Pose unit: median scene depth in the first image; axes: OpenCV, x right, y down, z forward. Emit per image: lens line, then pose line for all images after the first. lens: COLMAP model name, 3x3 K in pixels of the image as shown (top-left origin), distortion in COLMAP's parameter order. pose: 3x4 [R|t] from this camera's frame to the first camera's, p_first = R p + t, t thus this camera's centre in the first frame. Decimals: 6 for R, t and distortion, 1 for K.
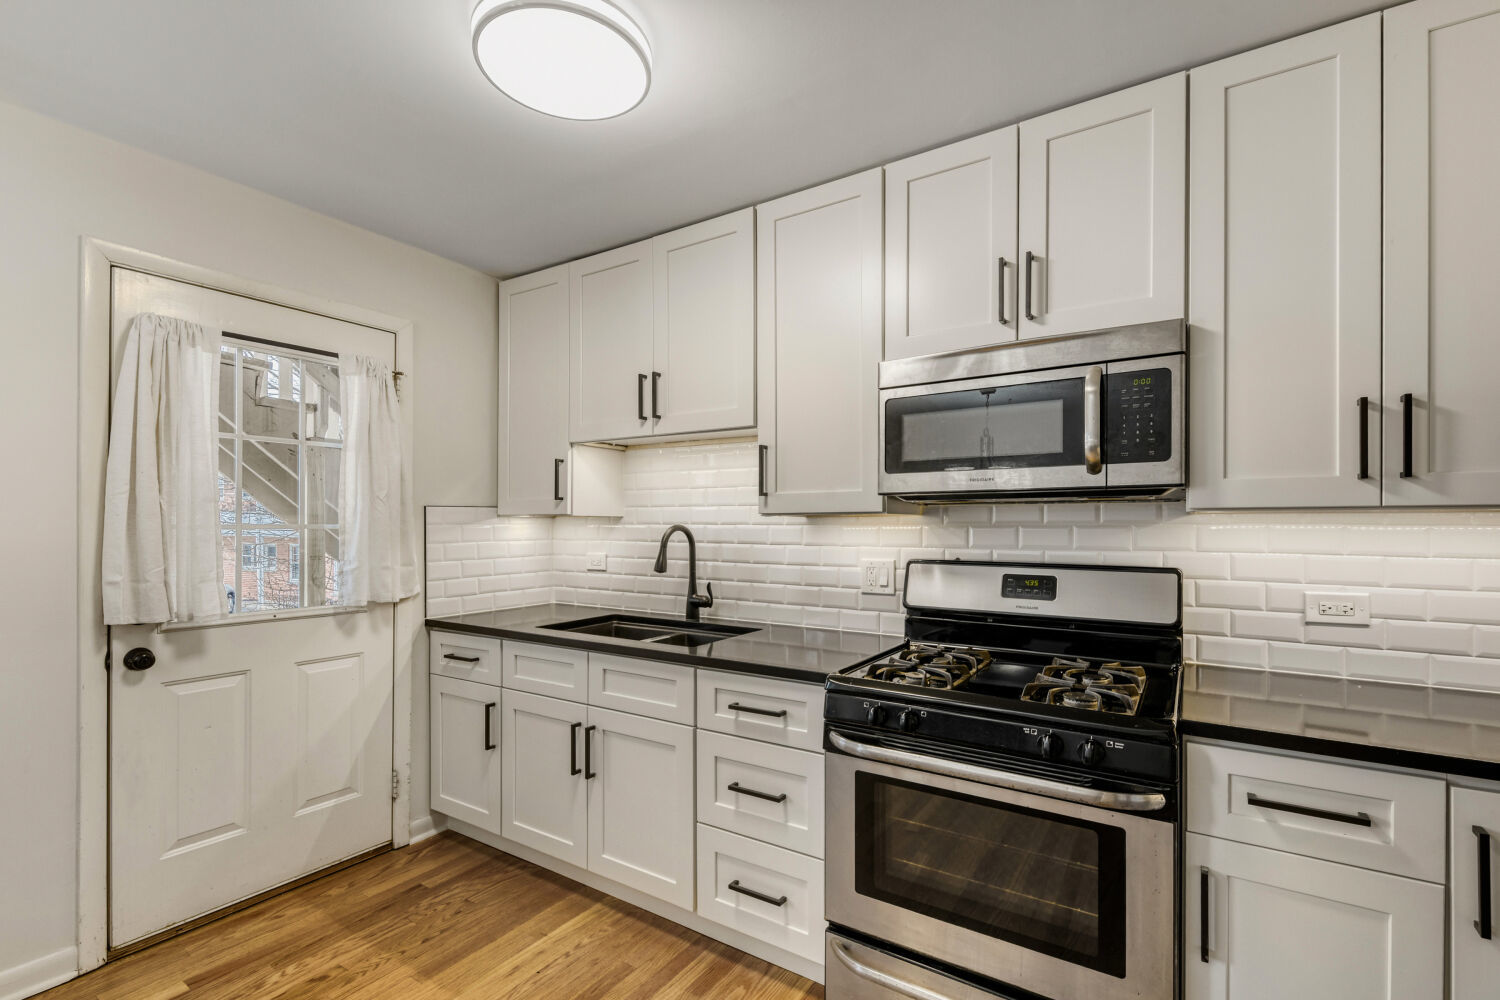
lens RADIAL K [[663.2, 0, 744.0], [0, 663.2, 528.2], [0, 0, 1]] dist [0.001994, -0.000413]
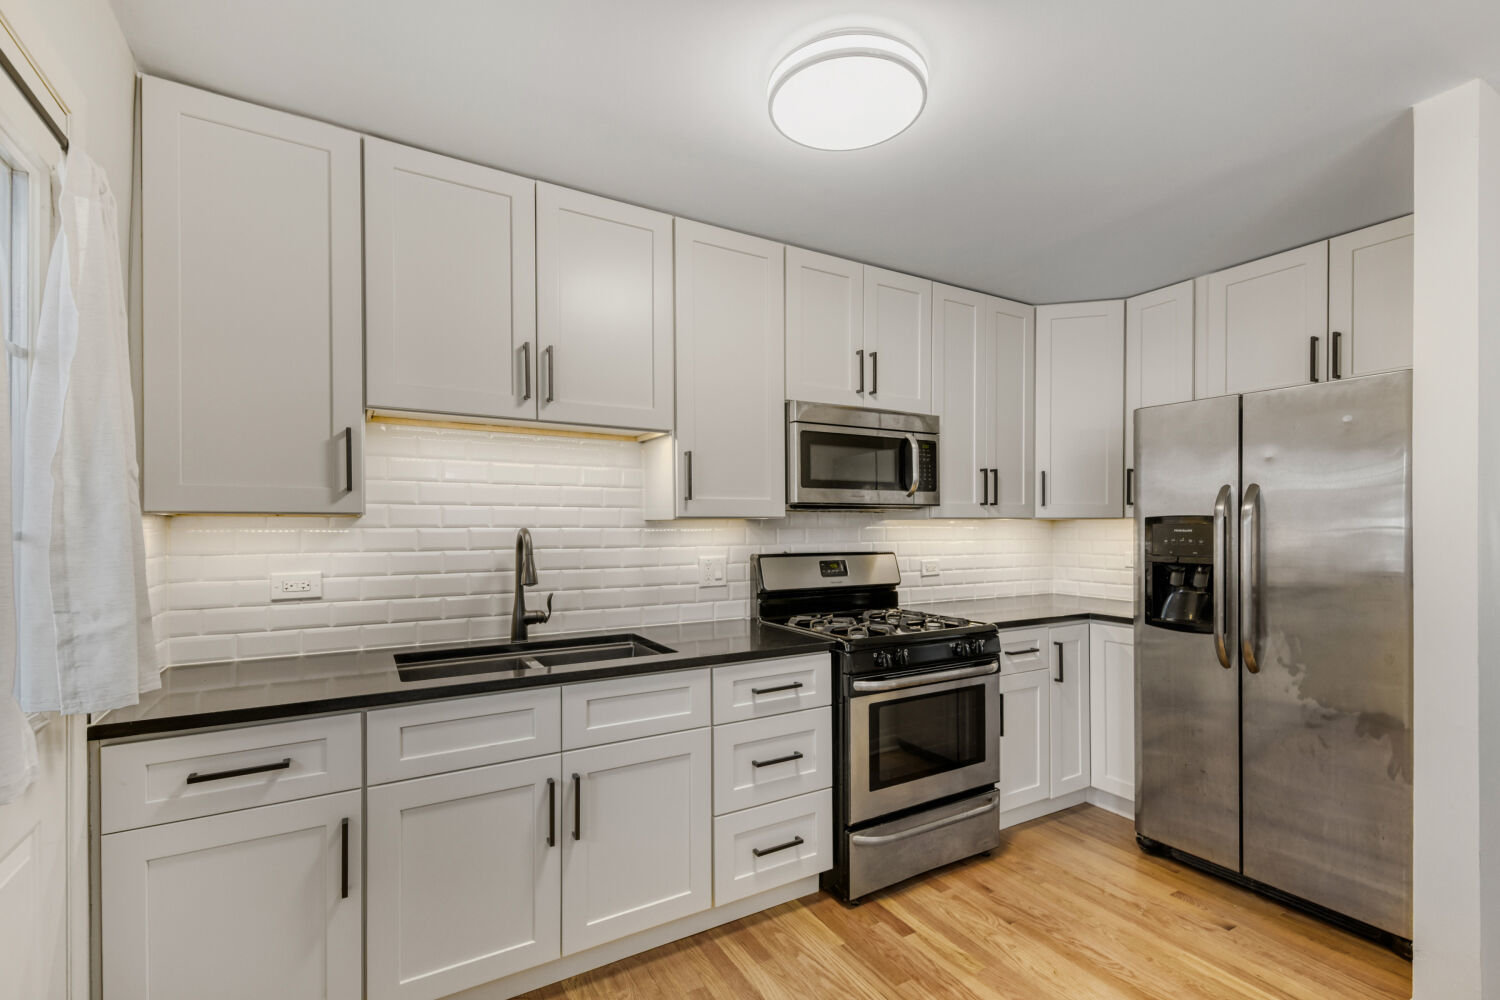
lens RADIAL K [[668.0, 0, 780.8], [0, 668.0, 531.2], [0, 0, 1]] dist [0.001321, -0.000836]
pose [[0.432562, -0.008824, 0.901561, -0.867498], [0.007987, 0.999950, 0.005955, -0.004272], [-0.901569, 0.004625, 0.432611, 0.417645]]
